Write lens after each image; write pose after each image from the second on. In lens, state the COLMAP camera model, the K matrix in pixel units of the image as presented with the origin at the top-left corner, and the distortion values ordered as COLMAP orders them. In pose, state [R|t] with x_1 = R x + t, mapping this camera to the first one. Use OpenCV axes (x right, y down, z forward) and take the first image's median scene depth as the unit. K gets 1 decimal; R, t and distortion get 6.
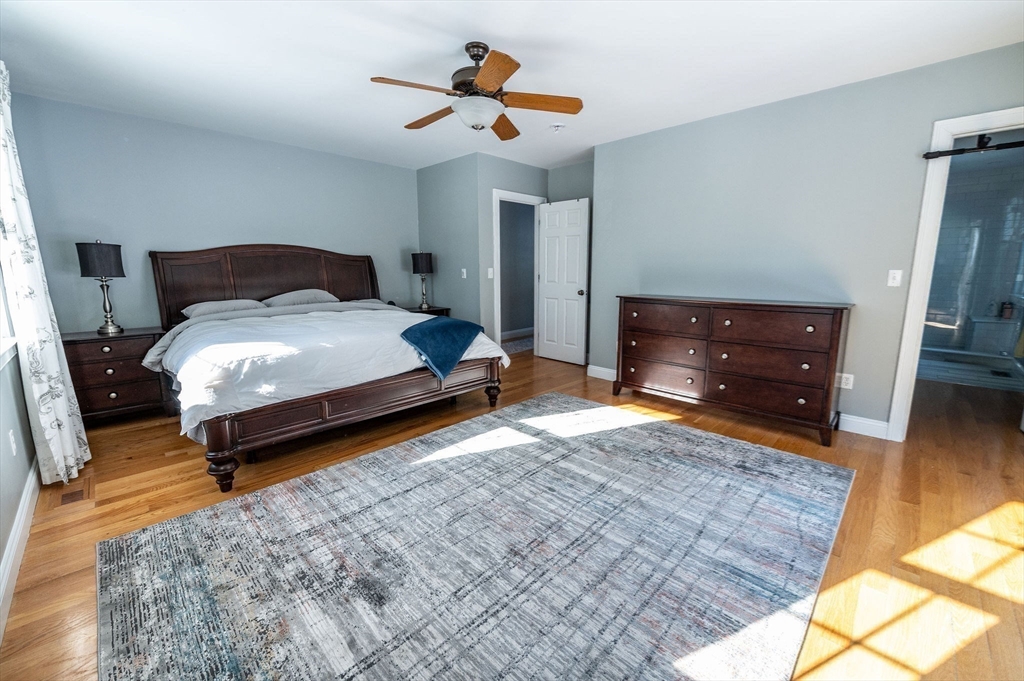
lens RADIAL K [[414.5, 0, 507.0], [0, 414.5, 336.0], [0, 0, 1]] dist [-0.004318, -0.000757]
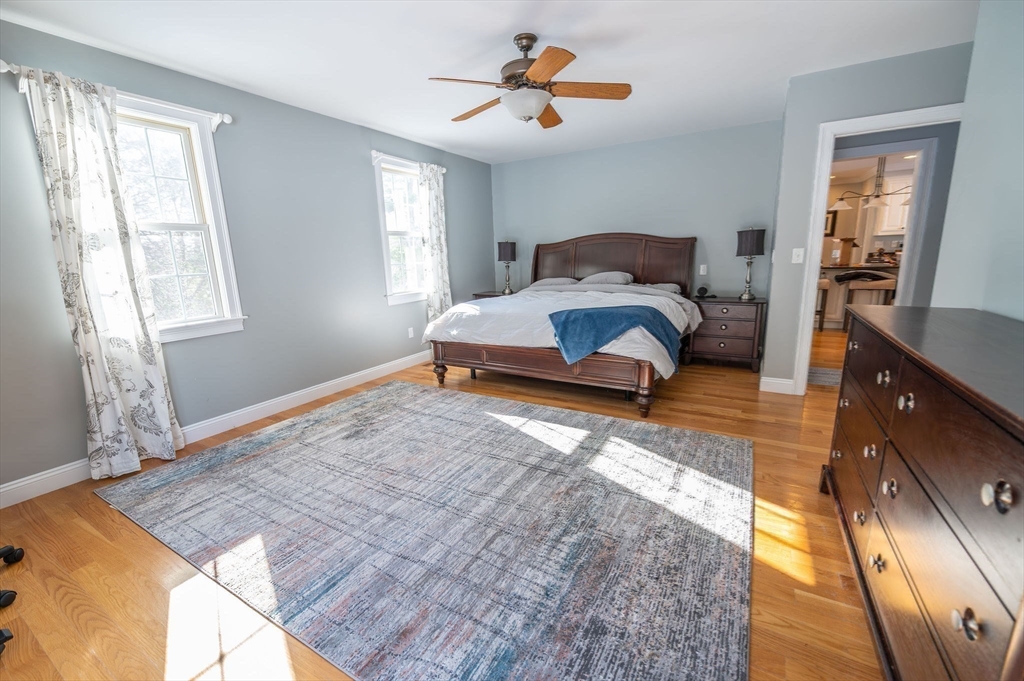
lens RADIAL K [[414.5, 0, 506.2], [0, 414.5, 344.9], [0, 0, 1]] dist [-0.004318, -0.000757]
pose [[0.244649, 0.201565, -0.948430, 0.949422], [-0.125252, 0.976528, 0.175228, -0.125721], [0.961488, 0.075923, 0.264153, 0.689462]]
